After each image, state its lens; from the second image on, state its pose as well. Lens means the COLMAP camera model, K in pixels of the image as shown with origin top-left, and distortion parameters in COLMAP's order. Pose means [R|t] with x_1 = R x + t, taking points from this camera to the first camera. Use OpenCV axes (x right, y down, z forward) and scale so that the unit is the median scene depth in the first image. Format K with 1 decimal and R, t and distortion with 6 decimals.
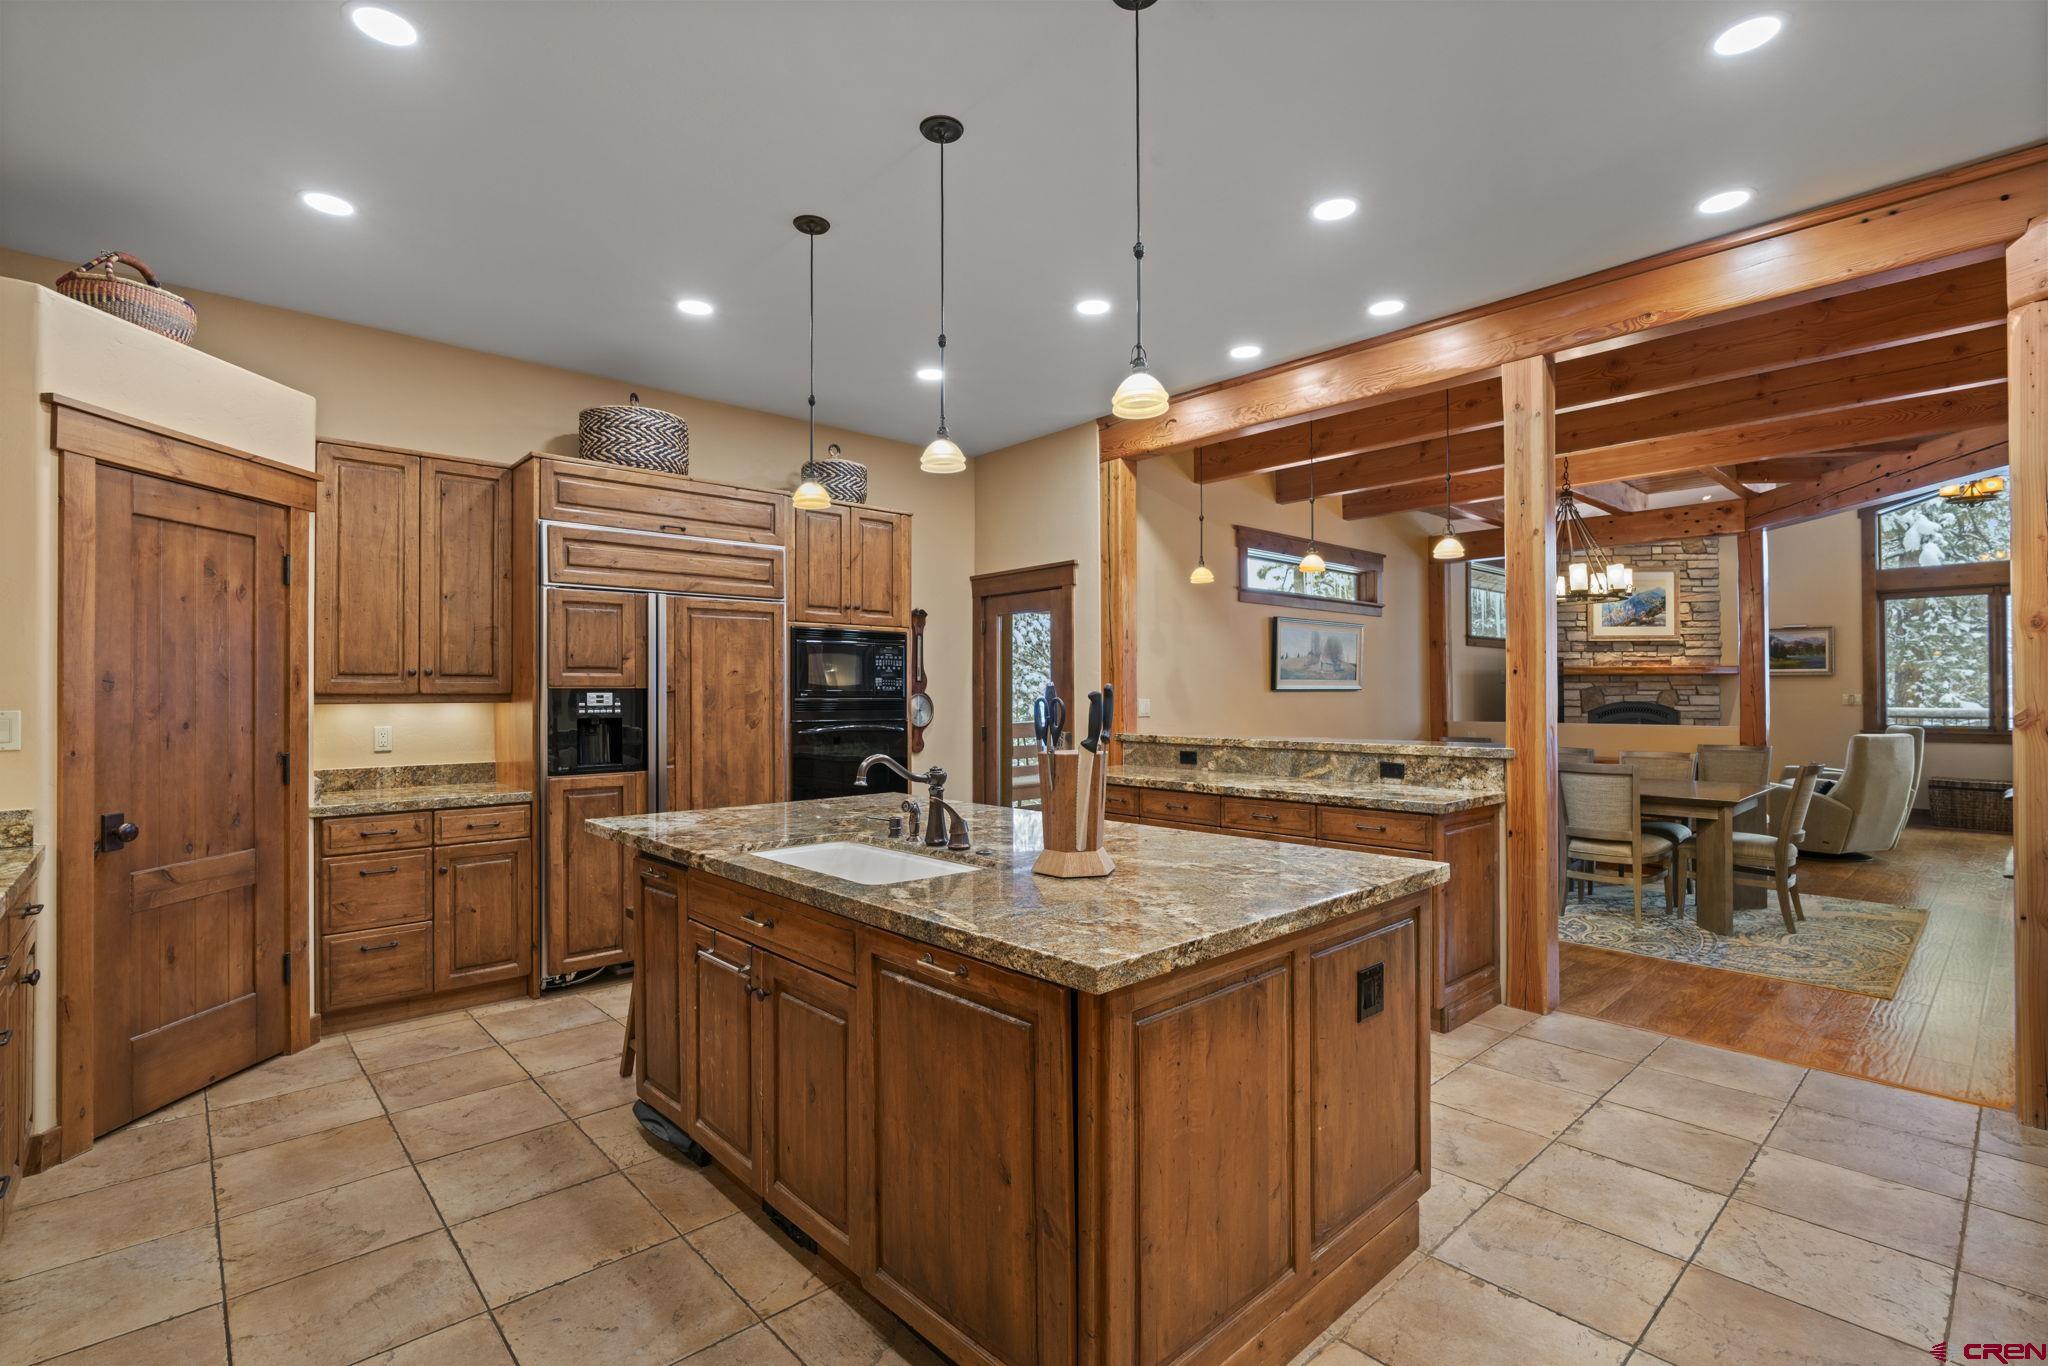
lens RADIAL K [[936.7, 0, 1014.8], [0, 936.7, 689.3], [0, 0, 1]] dist [-0.004347, 0.000787]
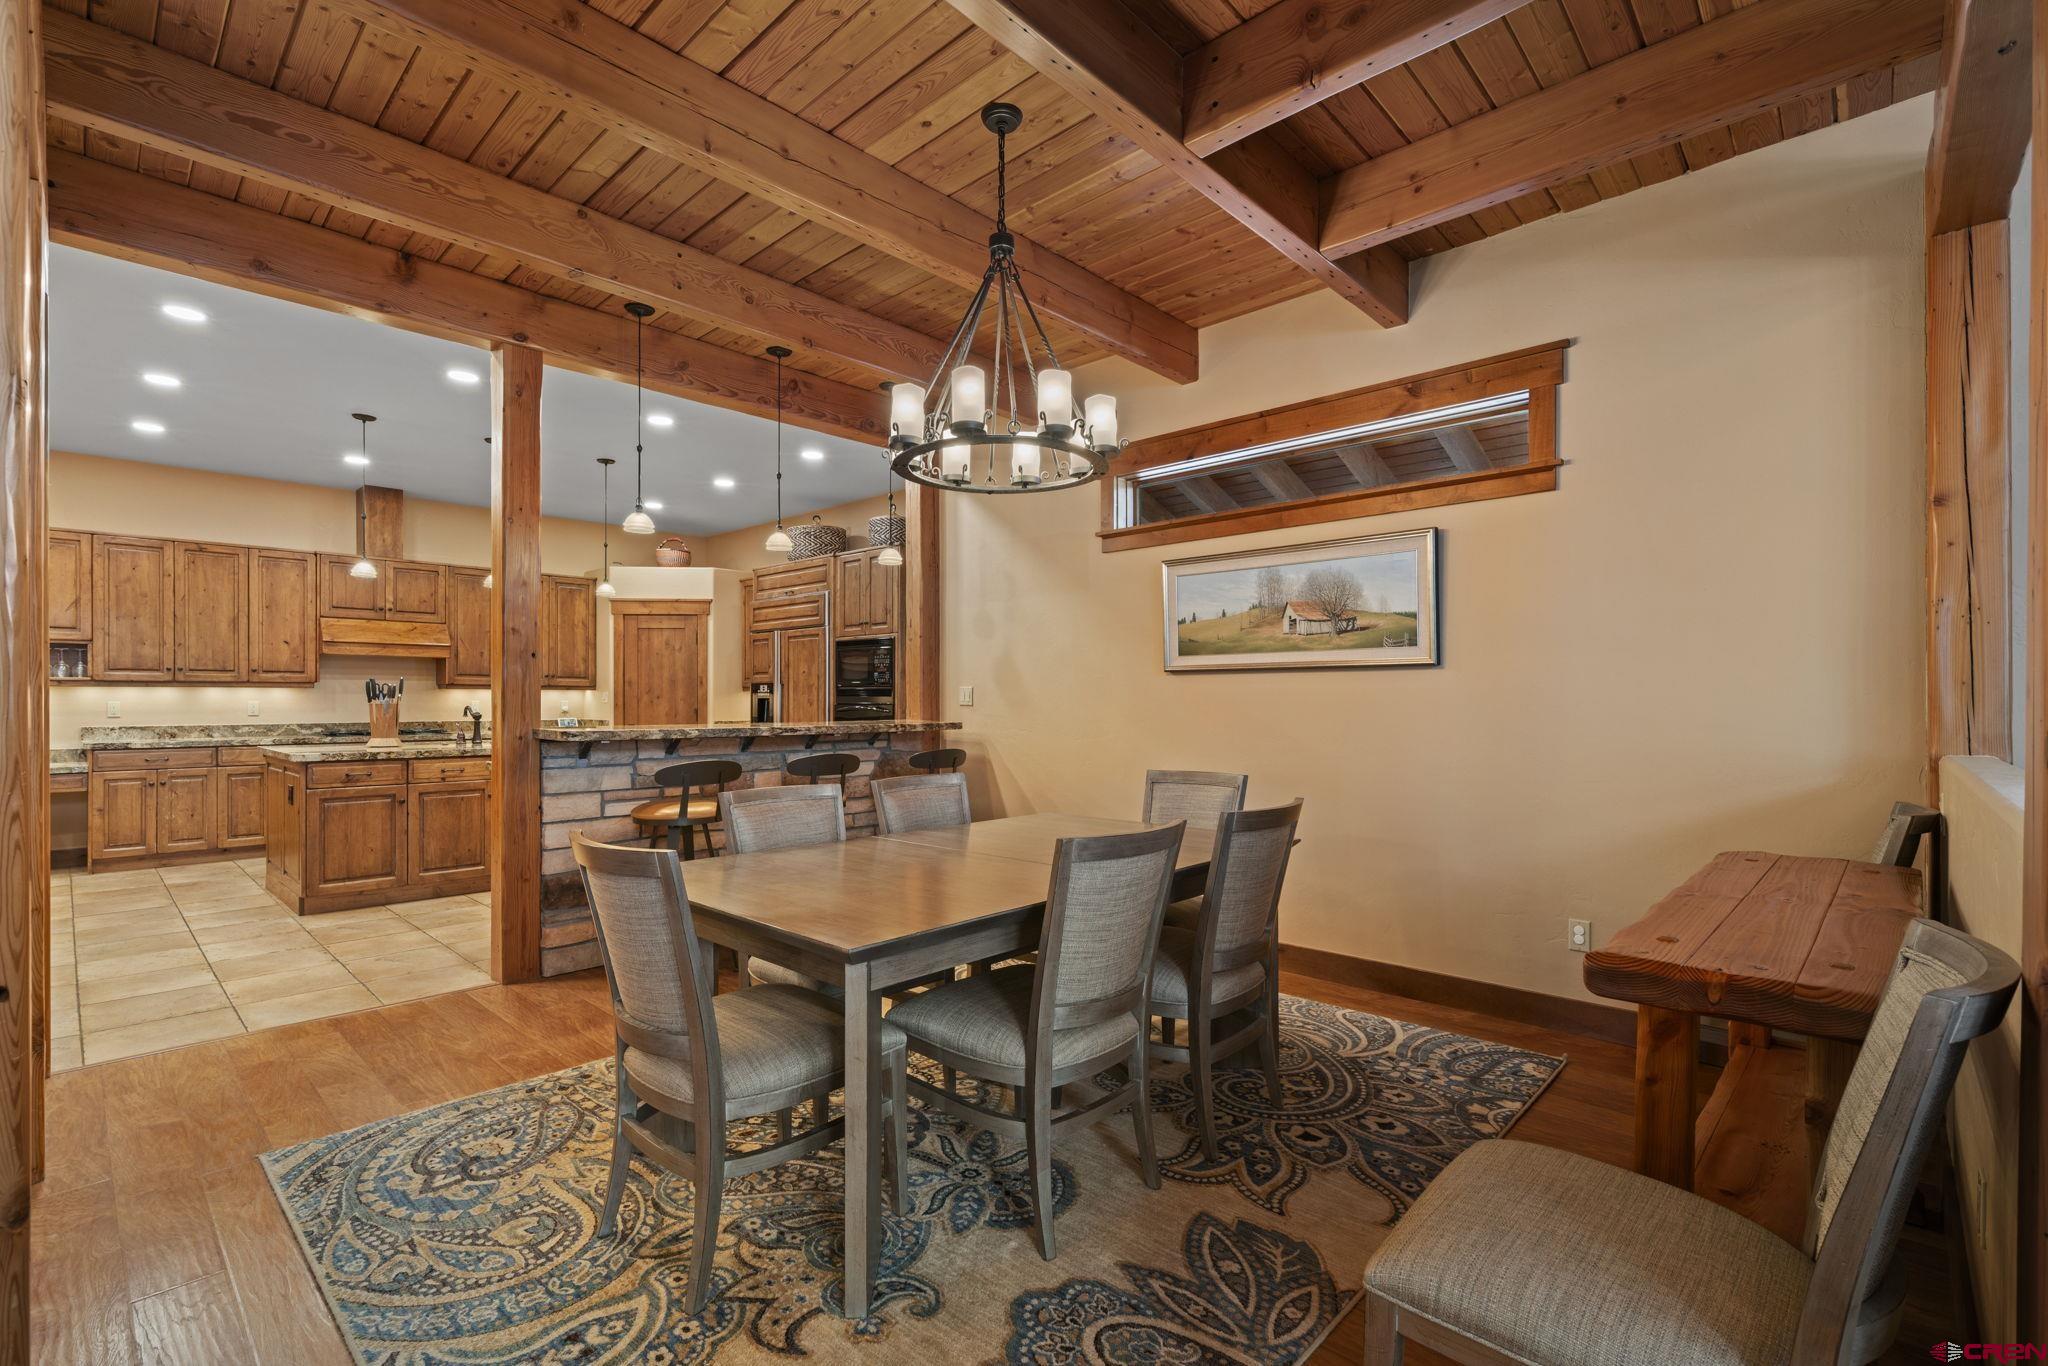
lens RADIAL K [[917.8, 0, 1013.1], [0, 917.8, 698.9], [0, 0, 1]] dist [-0.000871, 0.000420]
pose [[0.070686, 0.002916, -0.997494, 1.378422], [0.003667, 0.999988, 0.003183, 0.025655], [0.997492, -0.003883, 0.070674, 1.271060]]
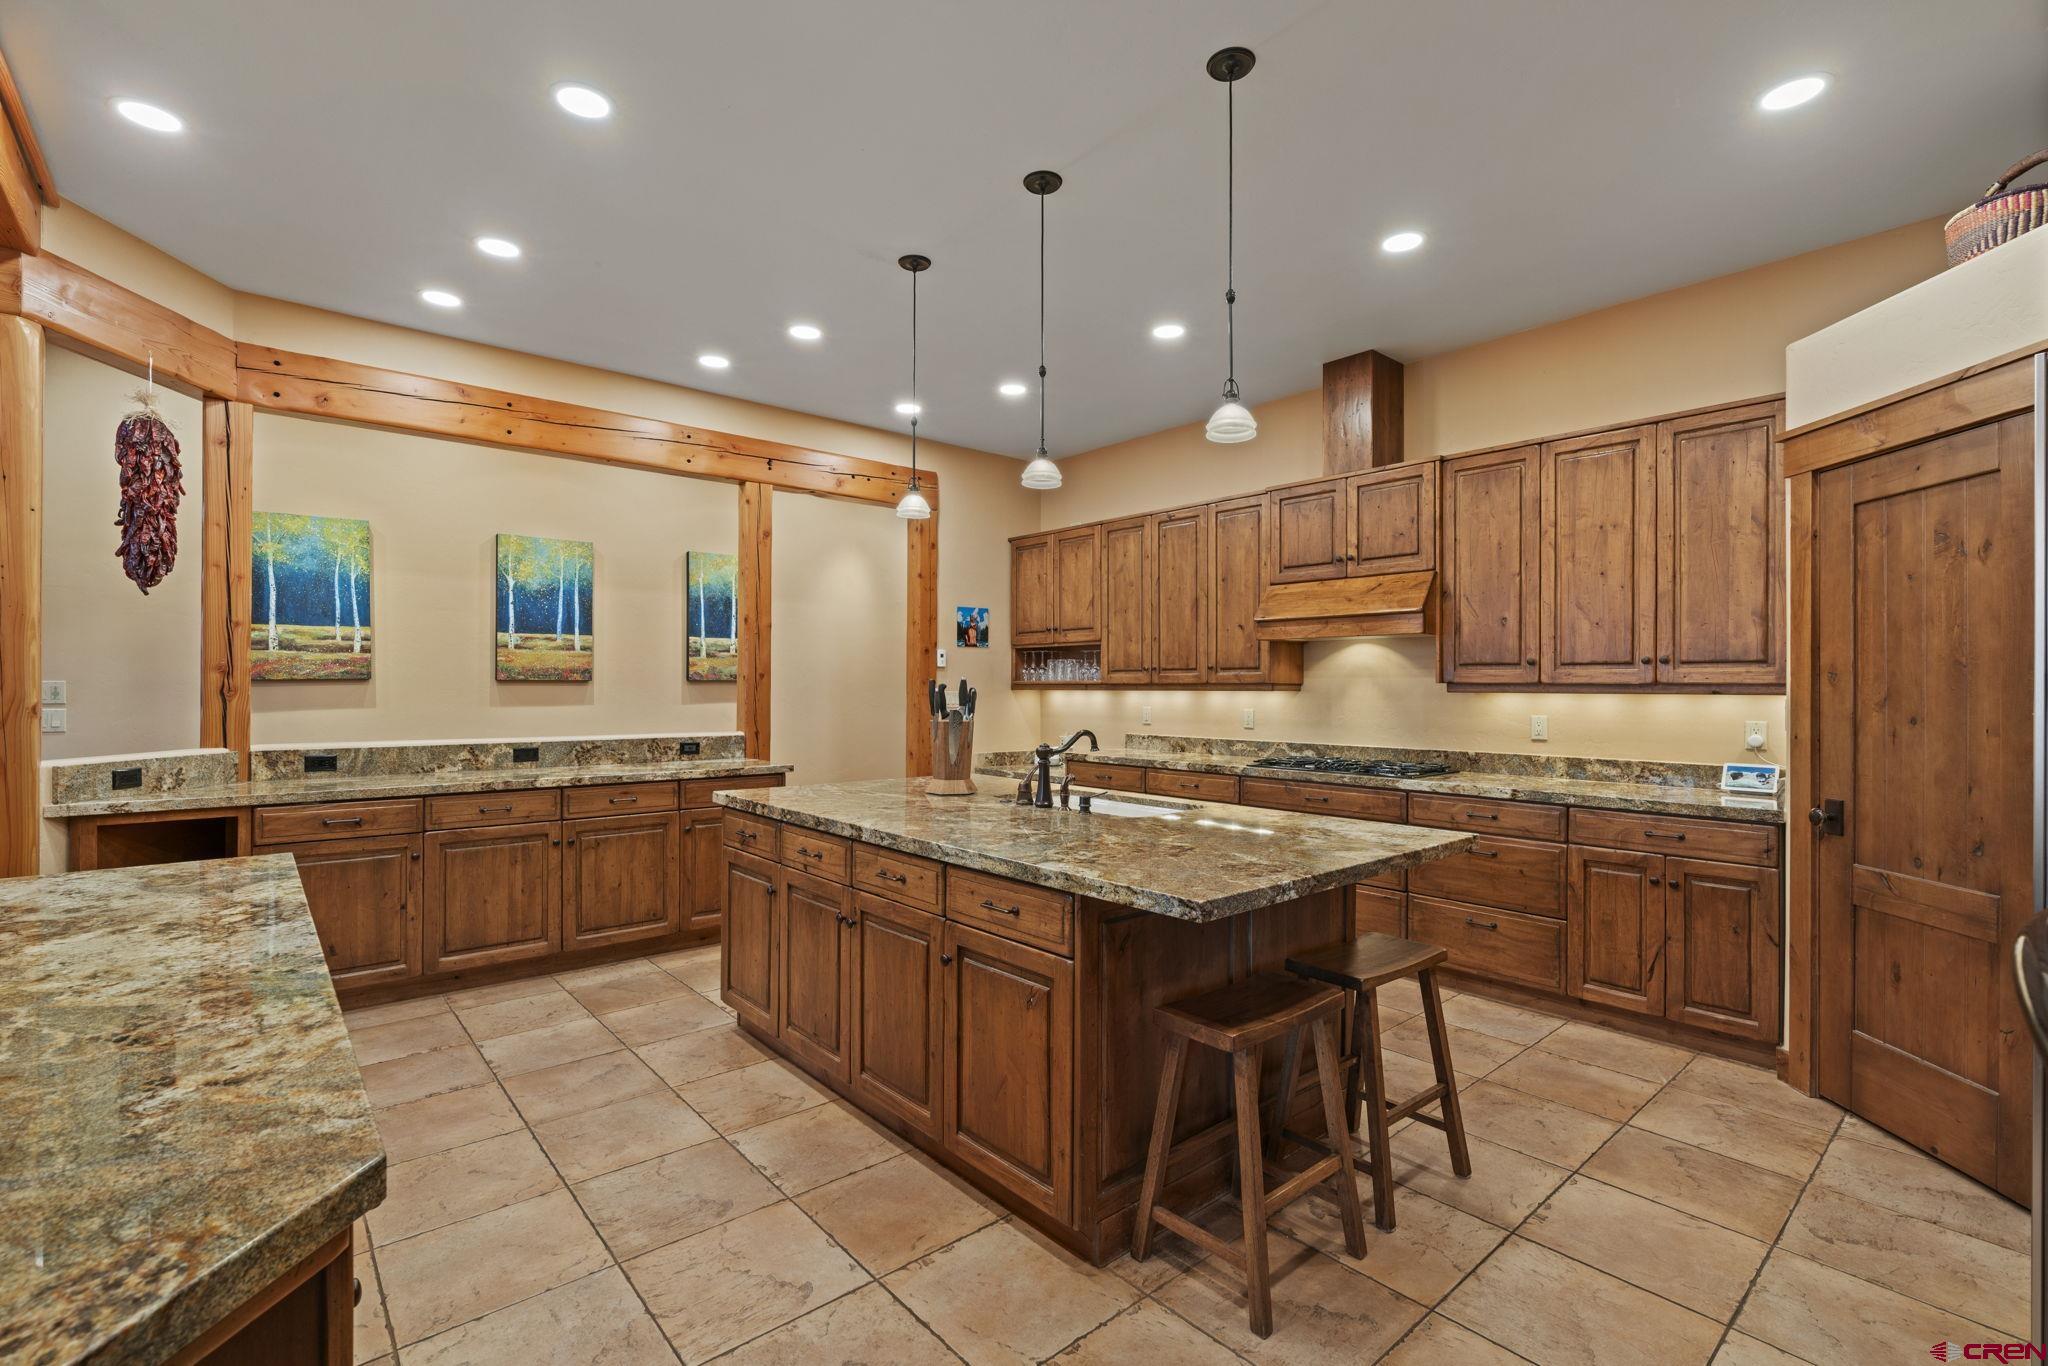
lens RADIAL K [[912.8, 0, 1015.9], [0, 912.8, 685.2], [0, 0, 1]] dist [-0.019174, 0.010561]
pose [[-0.999538, -0.000992, 0.030393, -0.047911], [-0.001218, 0.999972, -0.007411, 0.008270], [-0.030385, -0.007445, -0.999511, 1.248258]]
